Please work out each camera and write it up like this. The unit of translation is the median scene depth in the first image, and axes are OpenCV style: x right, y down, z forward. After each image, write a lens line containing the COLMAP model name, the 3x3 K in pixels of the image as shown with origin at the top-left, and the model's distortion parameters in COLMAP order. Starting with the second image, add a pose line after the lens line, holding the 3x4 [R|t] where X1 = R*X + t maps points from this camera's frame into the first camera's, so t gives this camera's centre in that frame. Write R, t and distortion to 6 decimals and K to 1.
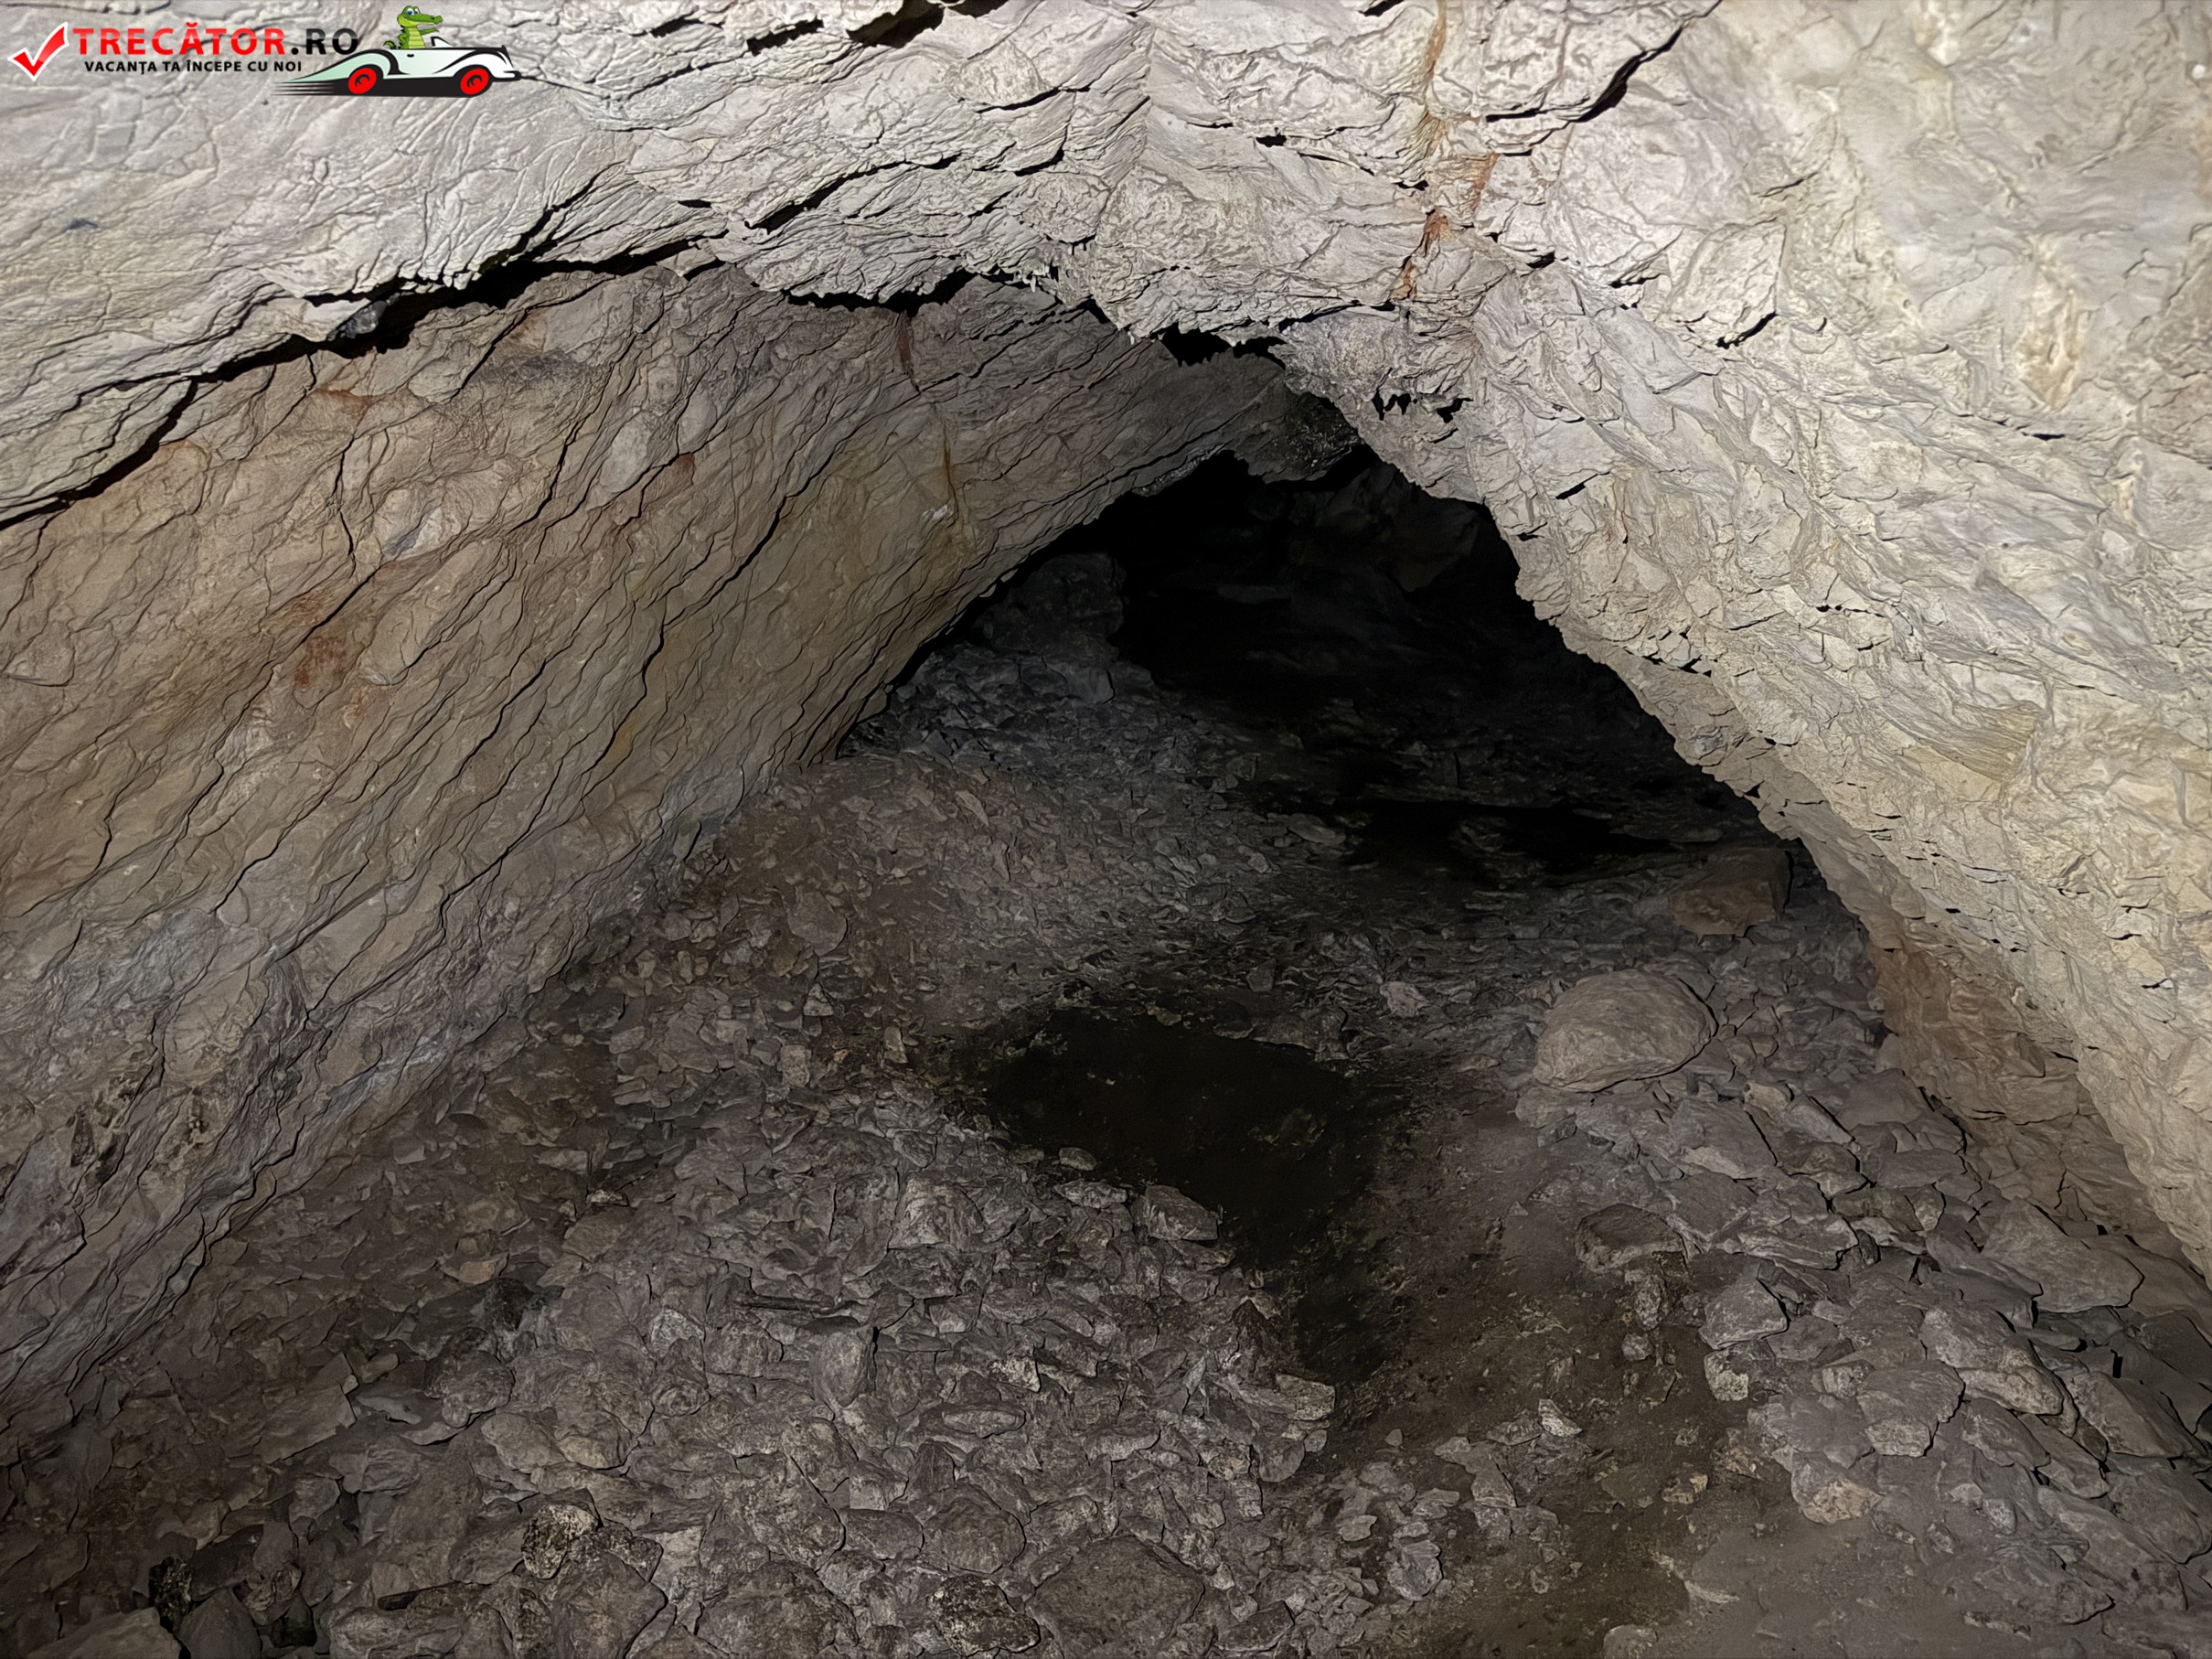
lens RADIAL K [[1542.3, 0, 1110.4], [0, 1542.3, 821.2], [0, 0, 1]] dist [0.042511, -0.056305]
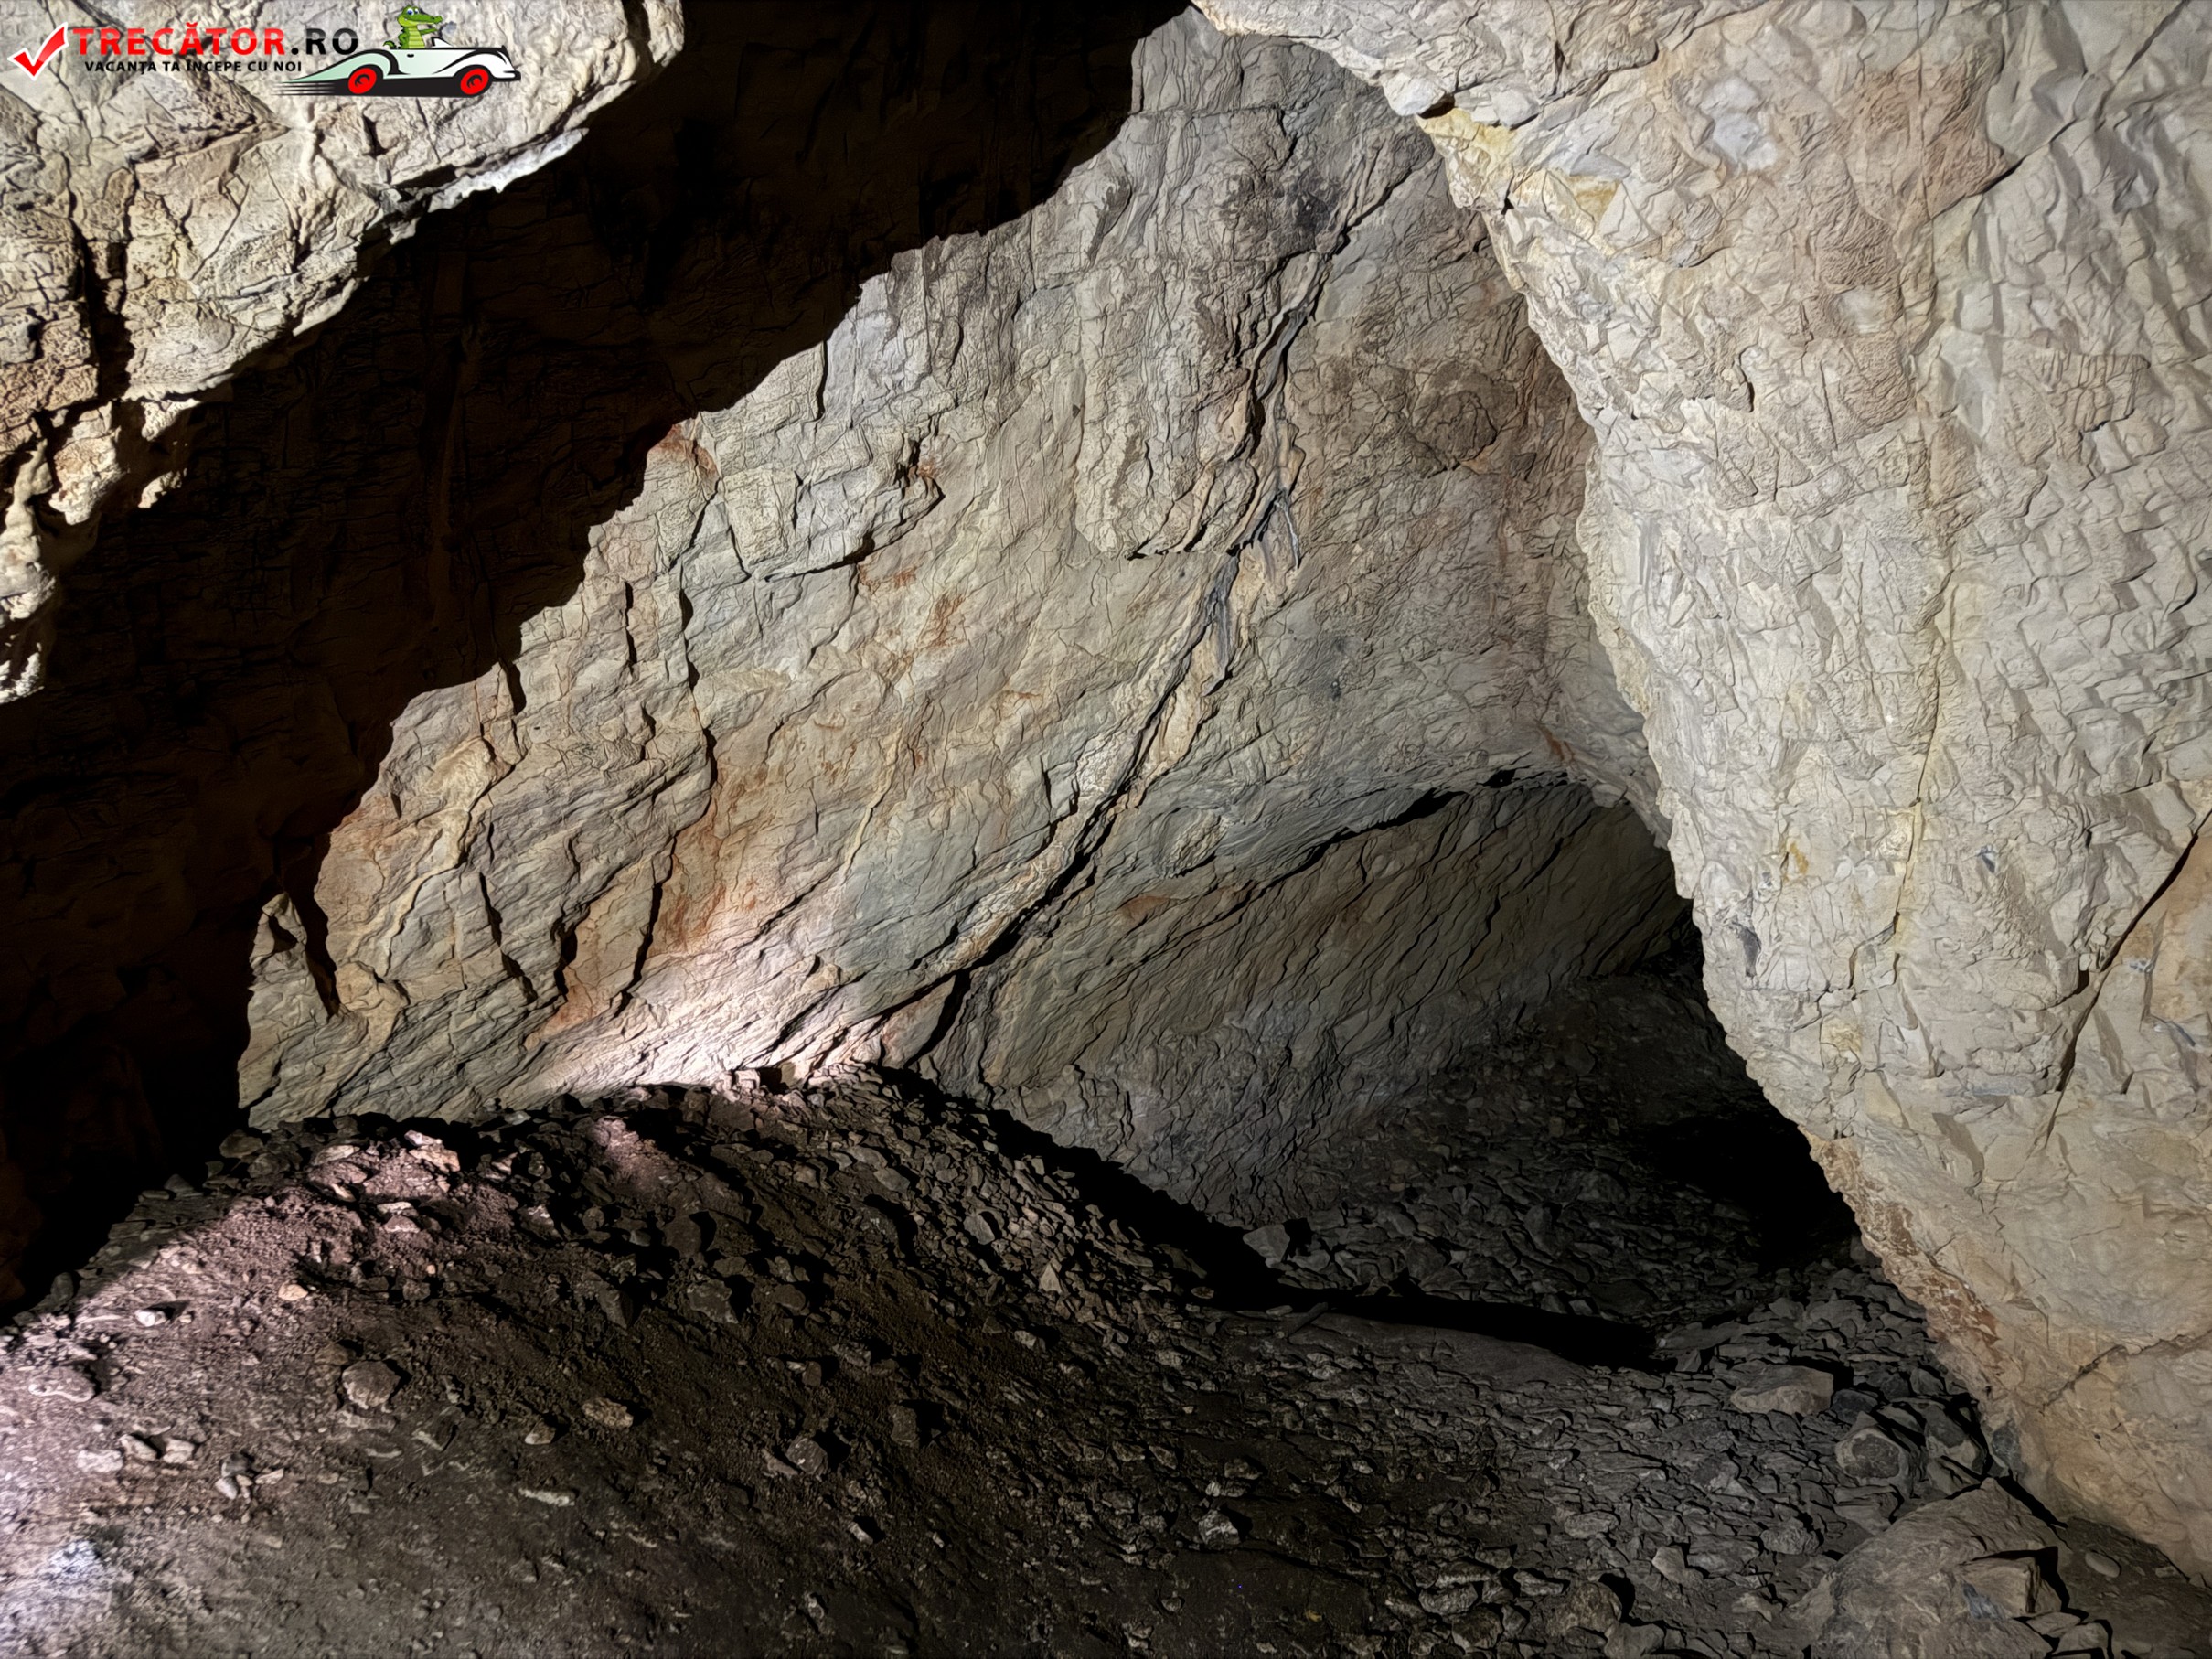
lens RADIAL K [[1542.3, 0, 1110.4], [0, 1542.3, 821.2], [0, 0, 1]] dist [0.042511, -0.056305]
pose [[0.817232, -0.006559, -0.576272, 0.466548], [-0.088750, 0.986575, -0.137090, 0.097542], [0.569434, 0.163178, 0.805678, -0.956232]]
